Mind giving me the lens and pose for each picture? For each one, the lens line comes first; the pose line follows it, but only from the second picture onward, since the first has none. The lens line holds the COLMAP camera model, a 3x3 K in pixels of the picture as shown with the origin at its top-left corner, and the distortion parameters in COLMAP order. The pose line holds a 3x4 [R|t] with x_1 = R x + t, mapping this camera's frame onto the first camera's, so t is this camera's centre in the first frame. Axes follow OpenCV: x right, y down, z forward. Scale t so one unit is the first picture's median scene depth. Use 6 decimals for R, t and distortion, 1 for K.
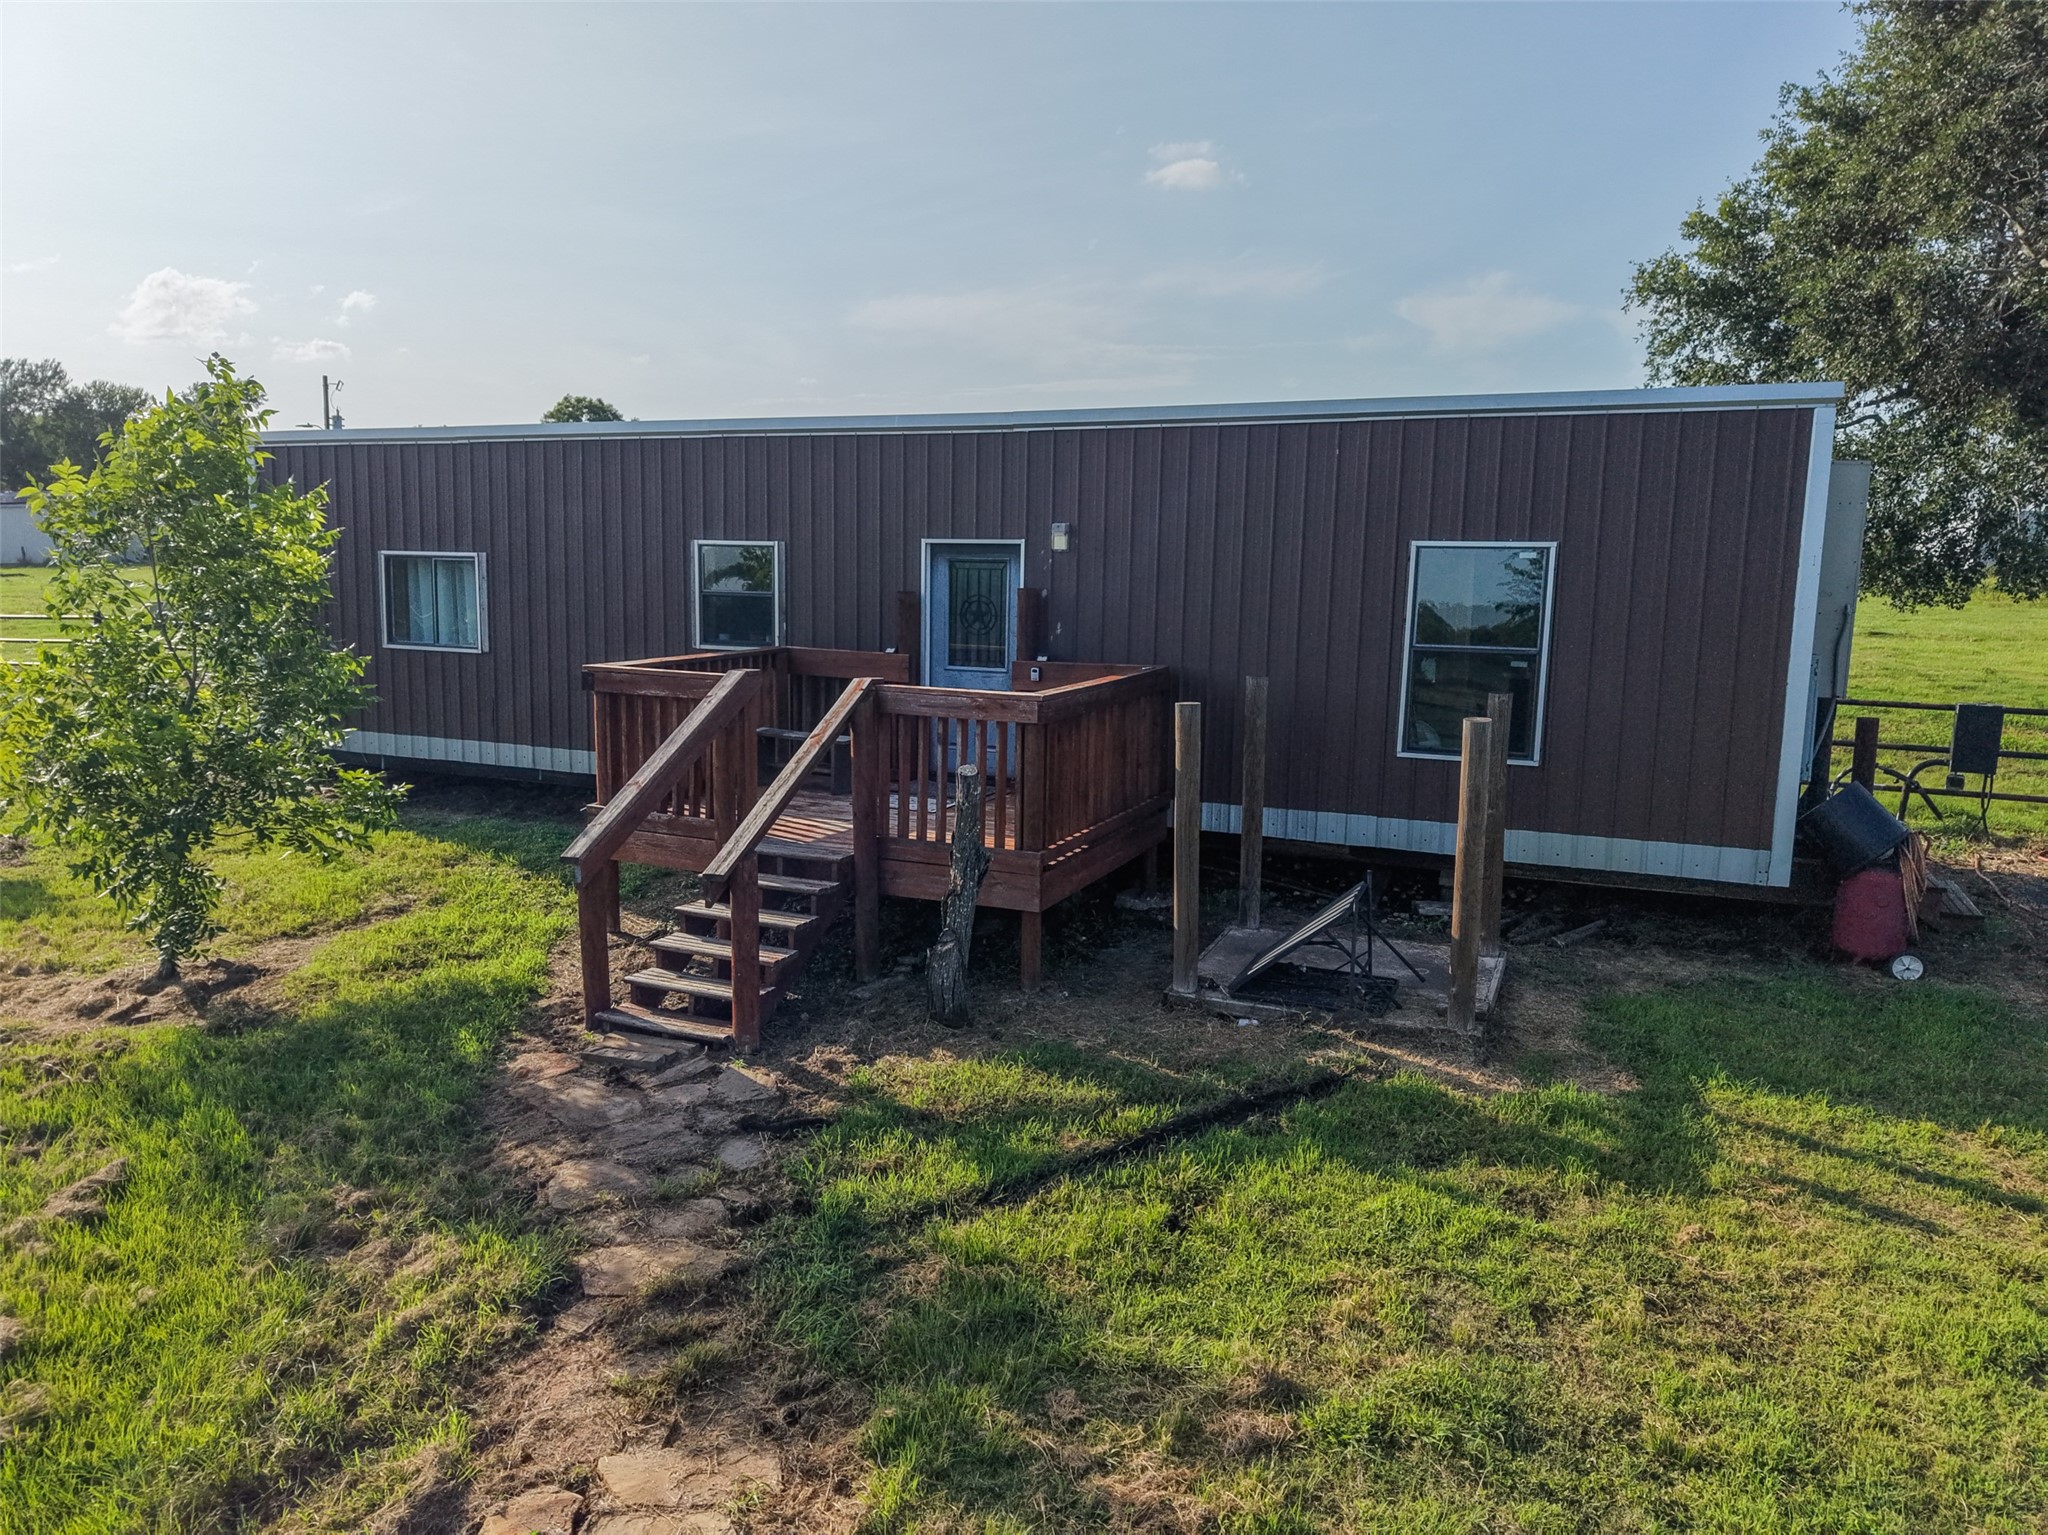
lens RADIAL K [[1371.7, 0, 1024.2], [0, 1371.7, 758.1], [0, 0, 1]] dist [0.020070, -0.019076]
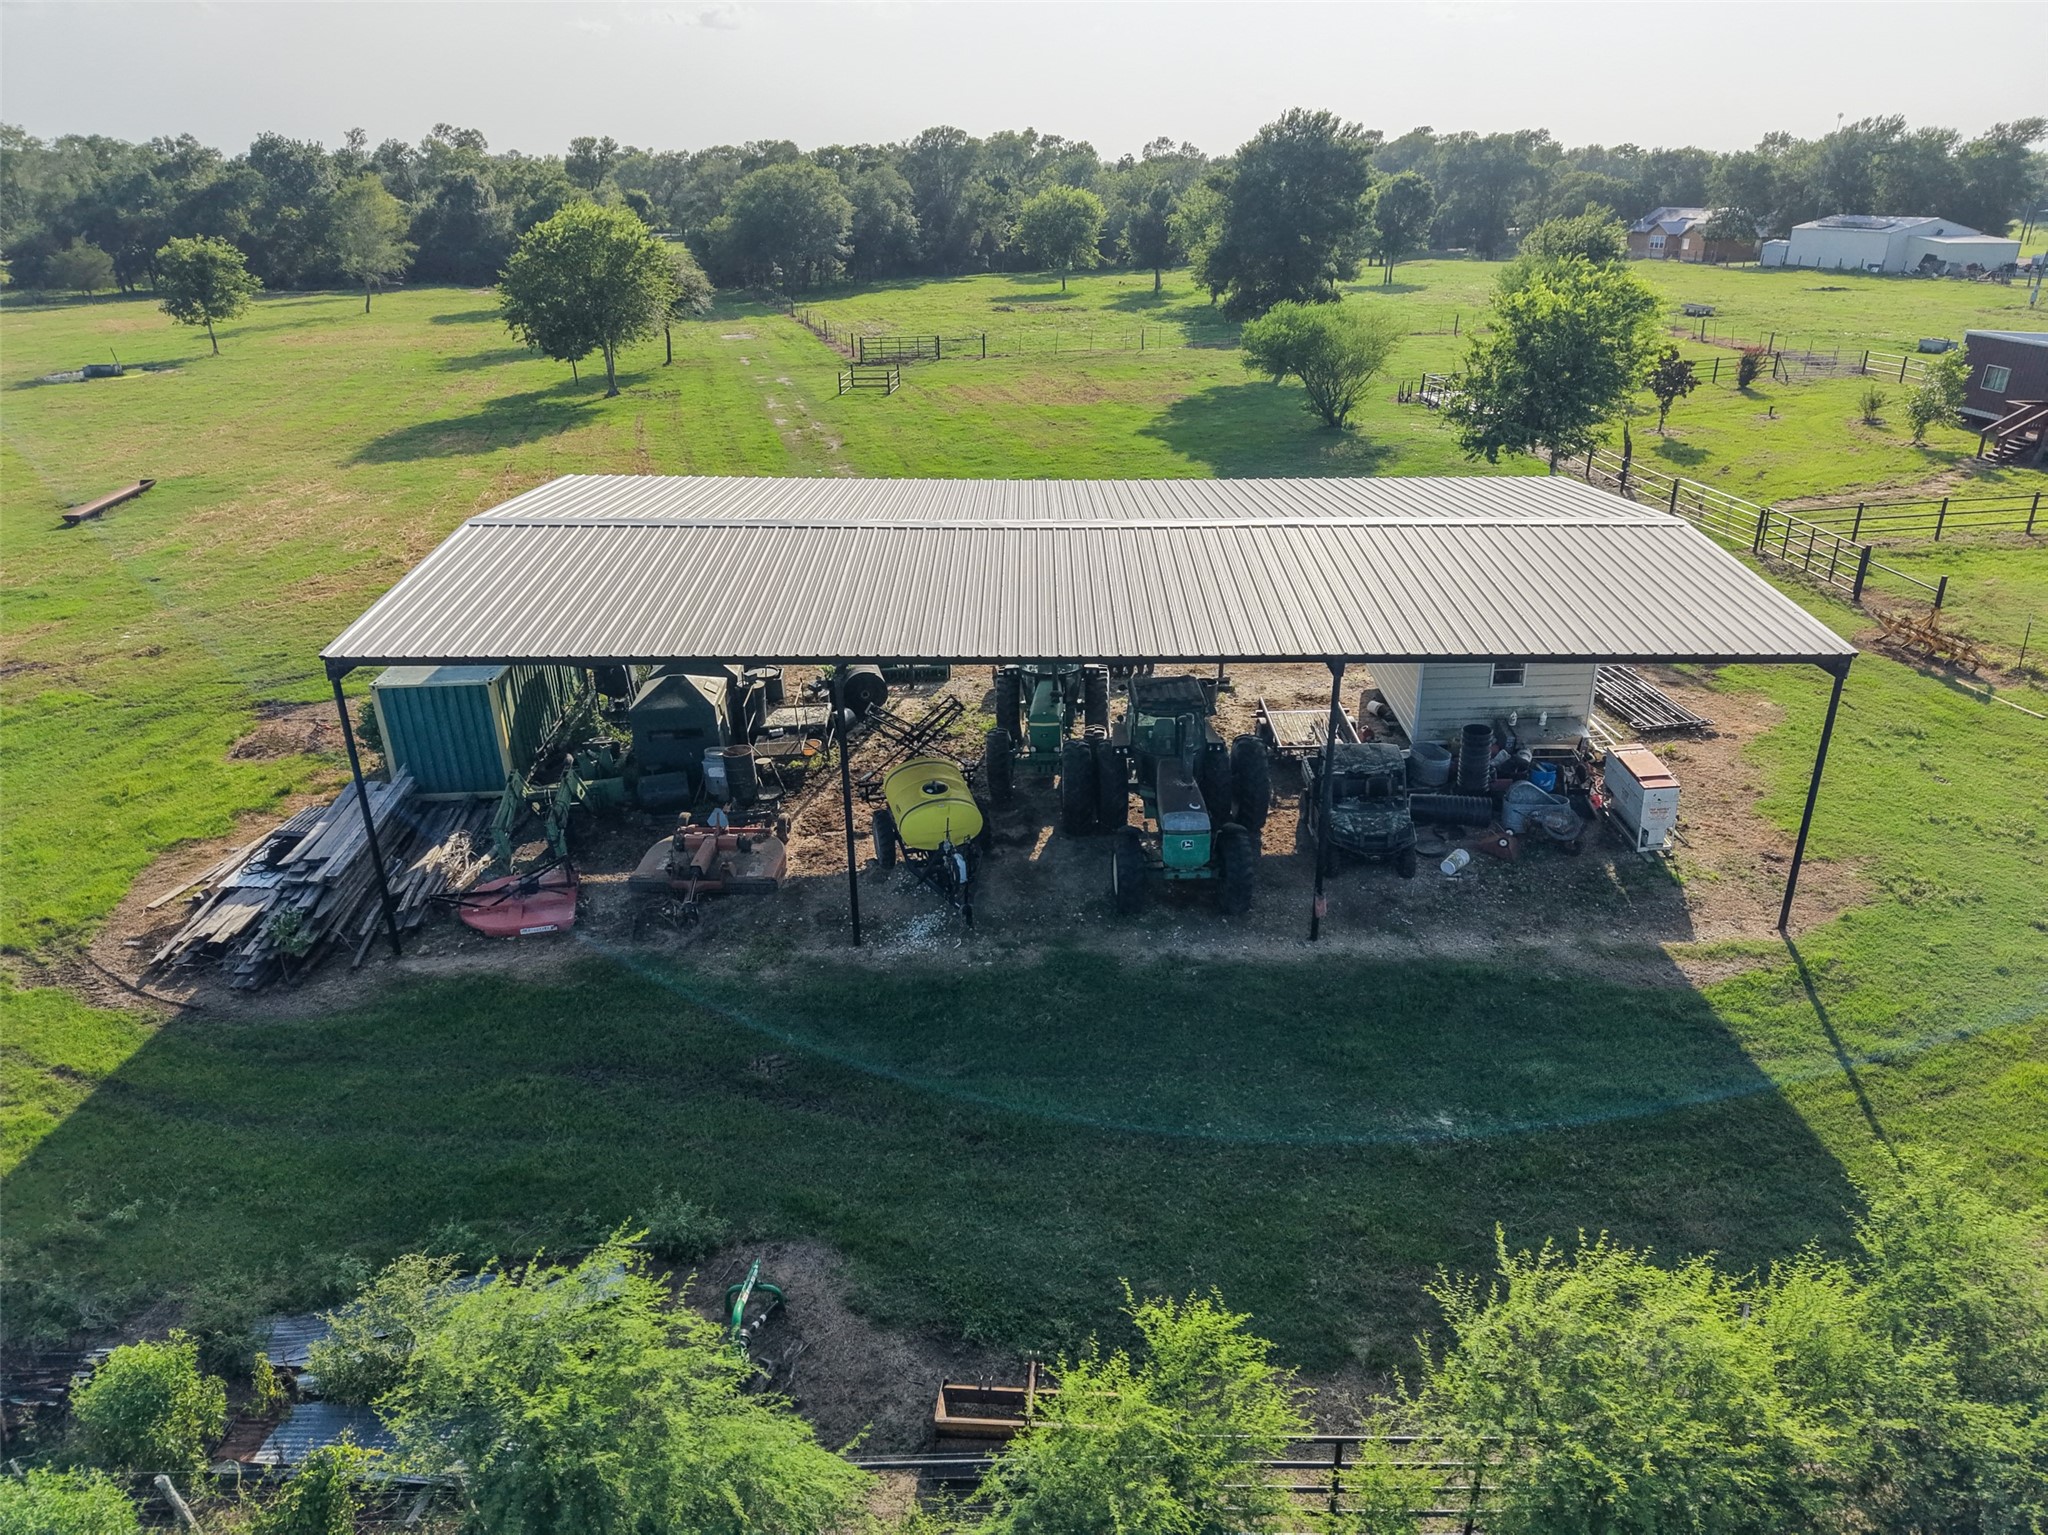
lens RADIAL K [[1371.7, 0, 1024.2], [0, 1371.7, 758.1], [0, 0, 1]] dist [0.020070, -0.019076]
pose [[0.450829, 0.312999, -0.835933, 0.276126], [-0.101822, 0.948424, 0.300206, 0.003170], [0.886784, -0.050225, 0.459447, -0.474365]]
